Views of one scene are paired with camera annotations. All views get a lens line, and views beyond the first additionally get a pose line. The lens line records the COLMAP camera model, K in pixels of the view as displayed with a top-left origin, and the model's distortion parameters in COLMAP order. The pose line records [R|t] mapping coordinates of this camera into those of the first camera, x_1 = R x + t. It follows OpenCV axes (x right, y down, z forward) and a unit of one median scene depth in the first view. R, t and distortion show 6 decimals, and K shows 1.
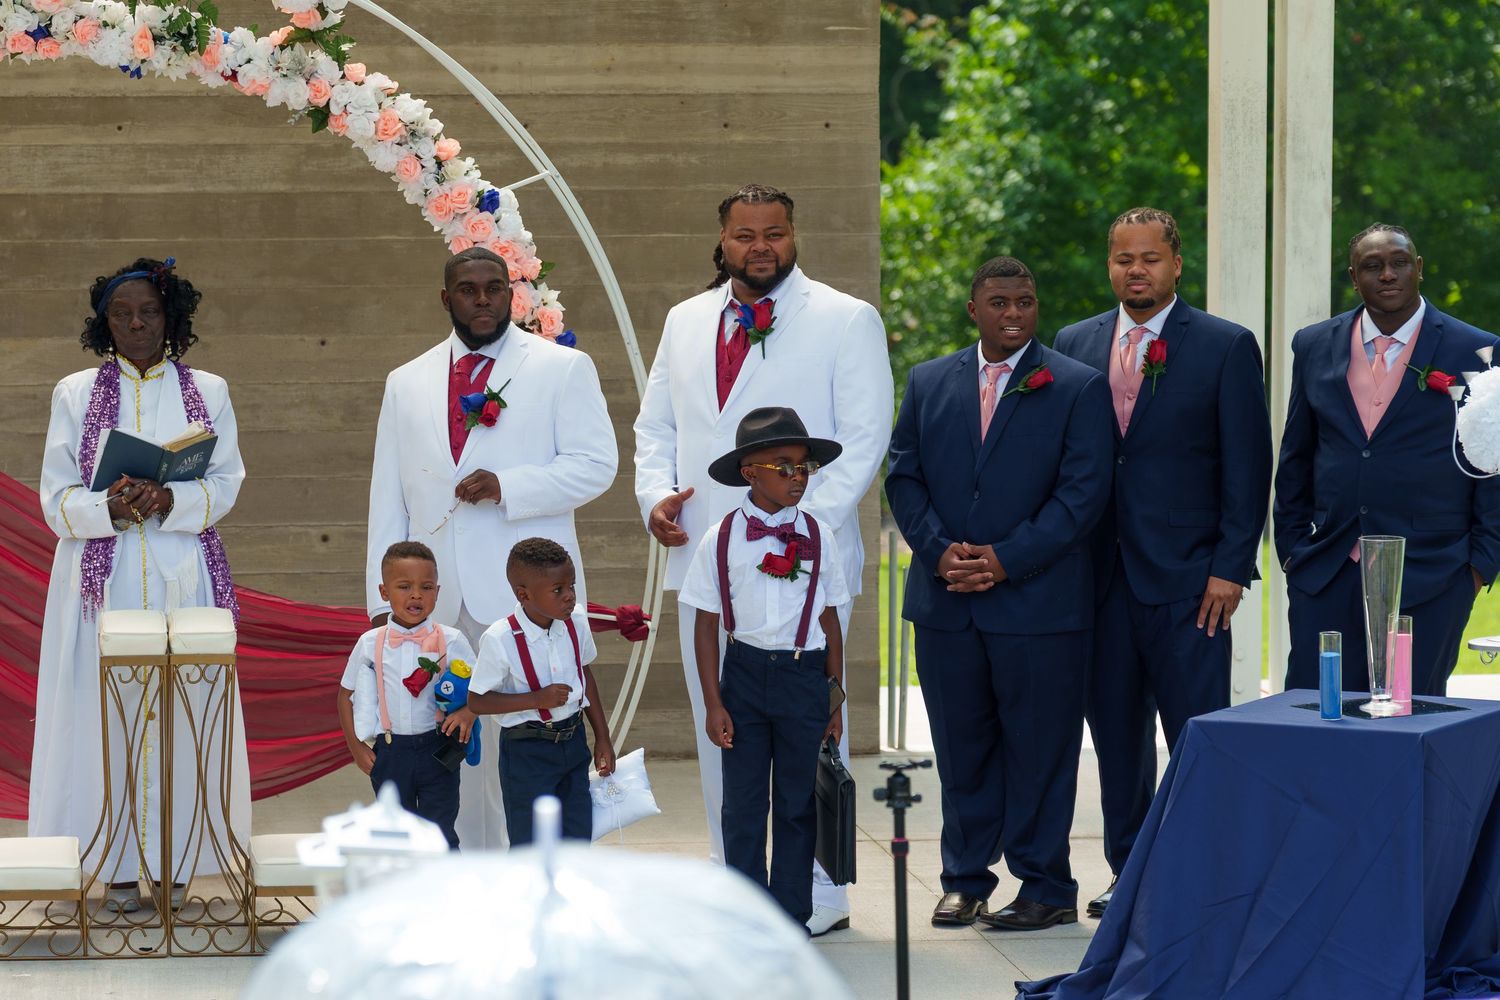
lens RADIAL K [[6775.1, 0, 745.8], [0, 6775.1, 504.0], [0, 0, 1]] dist [0.318975, 0.000000]
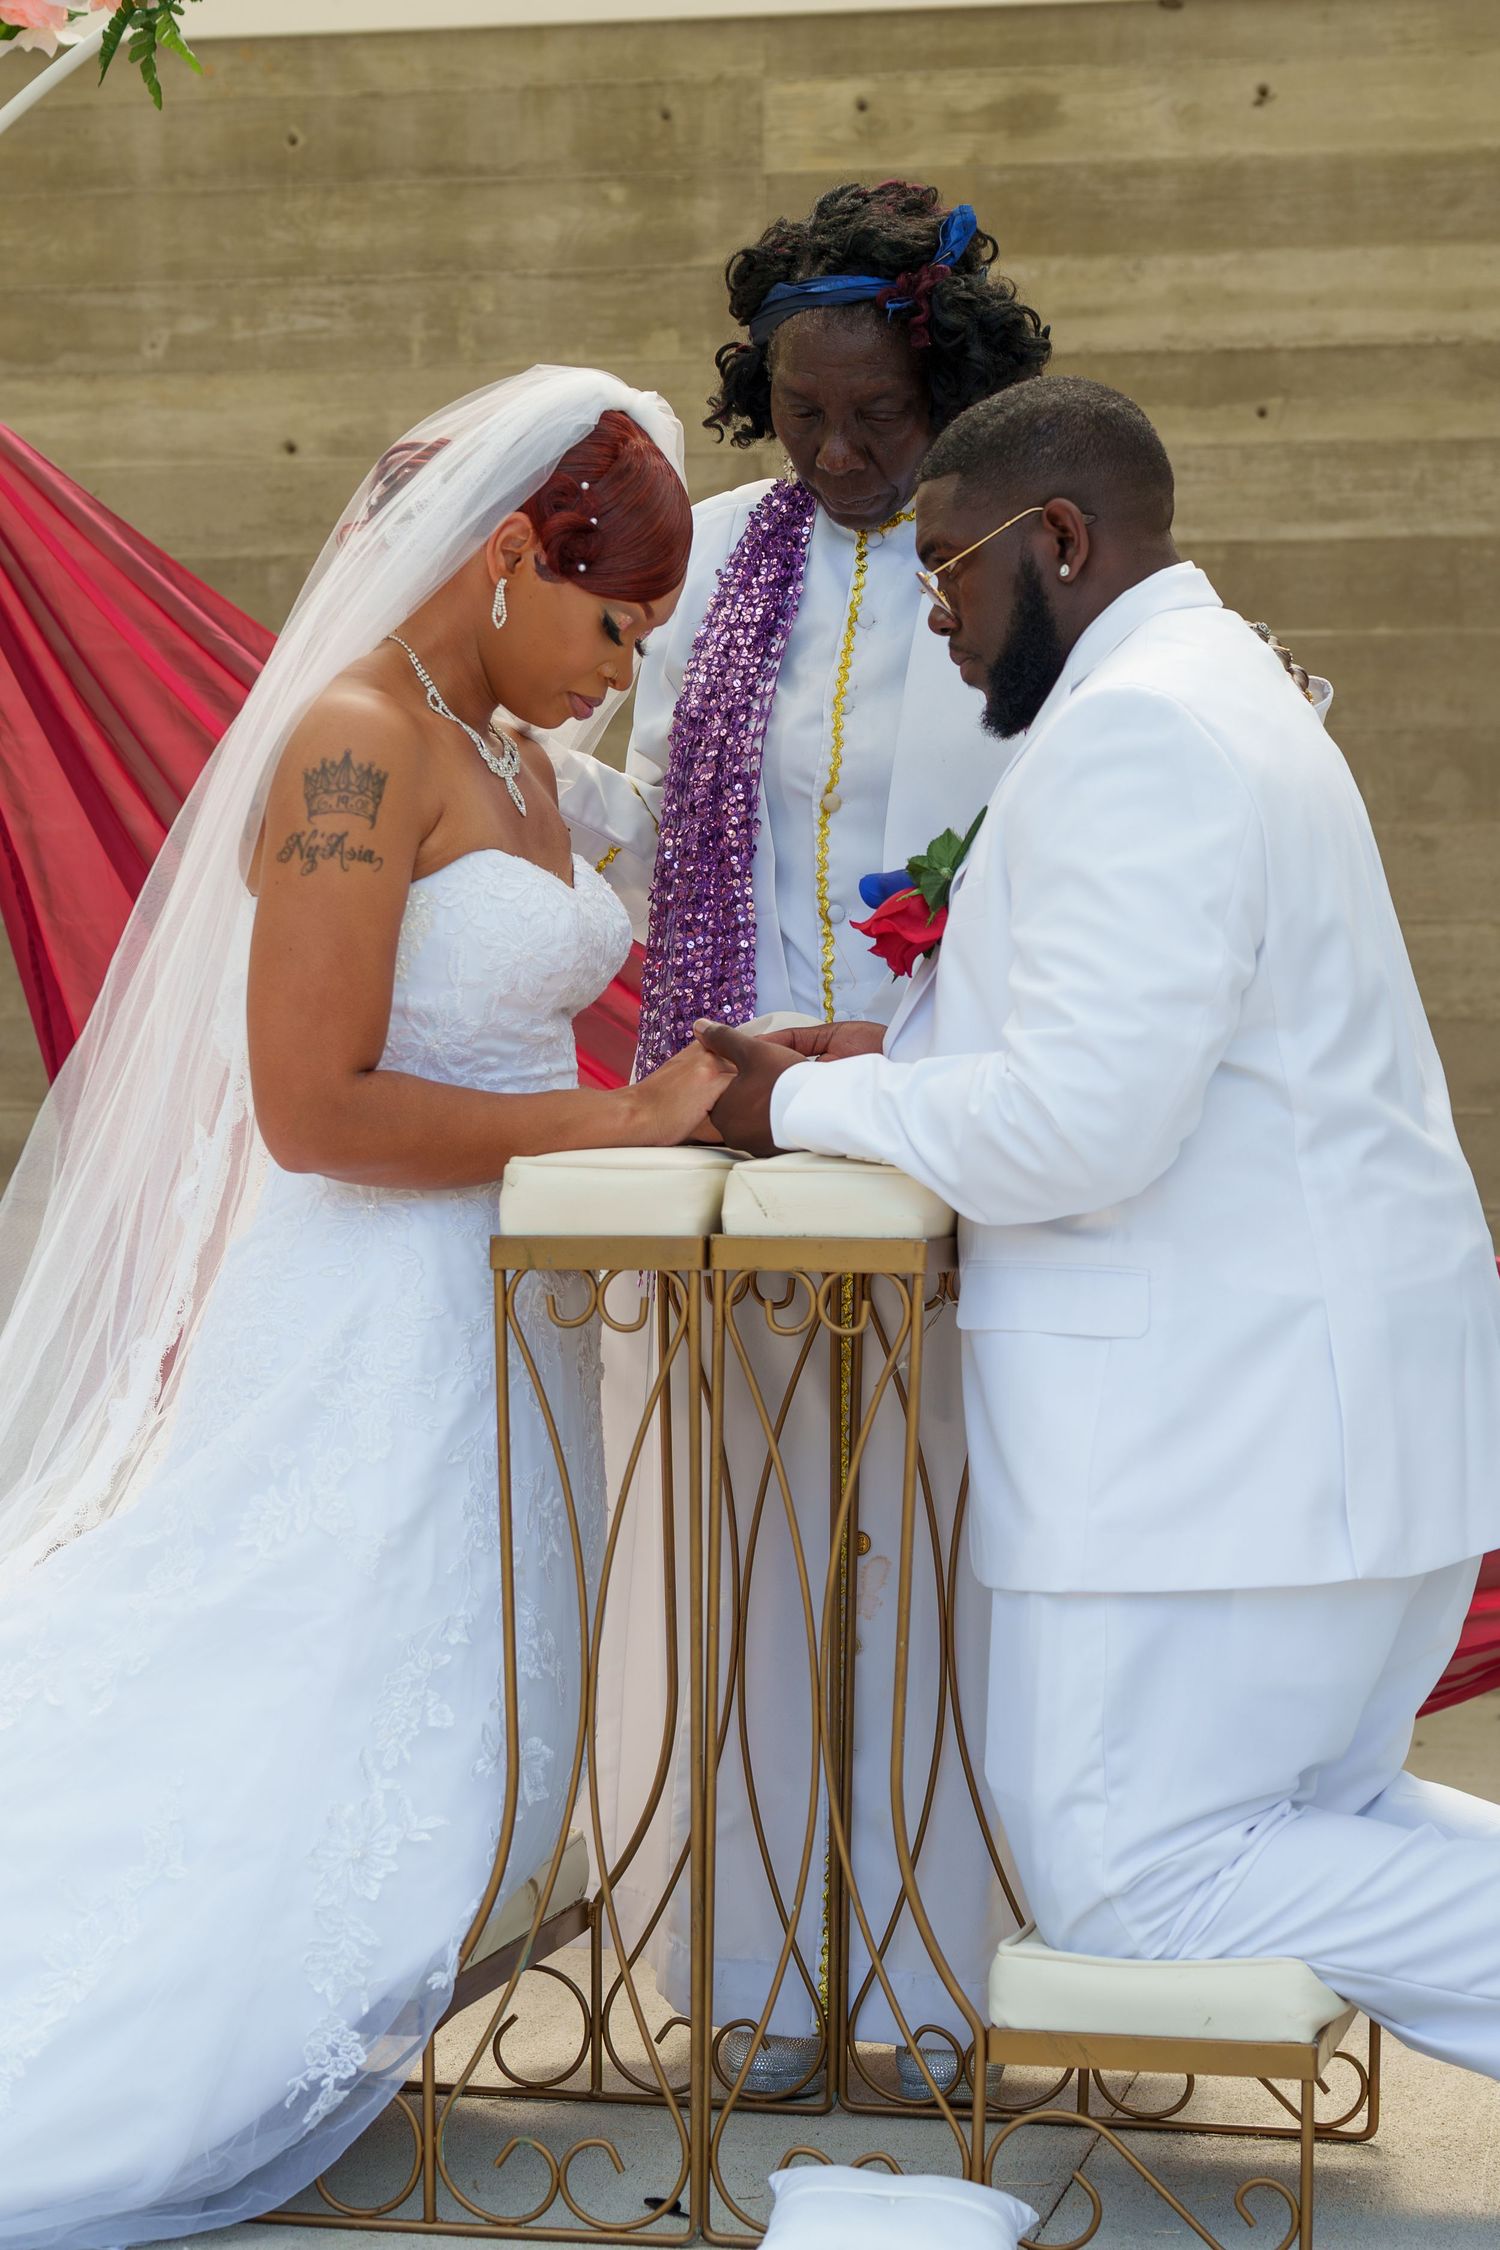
lens RADIAL K [[4814.5, 0, 744.6], [0, 4814.5, 1115.4], [0, 0, 1]] dist [-0.040793, 0.000000]
pose [[0.945903, 0.000185, -0.324451, -0.013009], [-0.030875, 0.995513, -0.089445, 0.029273], [0.322978, 0.094624, 0.941664, 0.658281]]
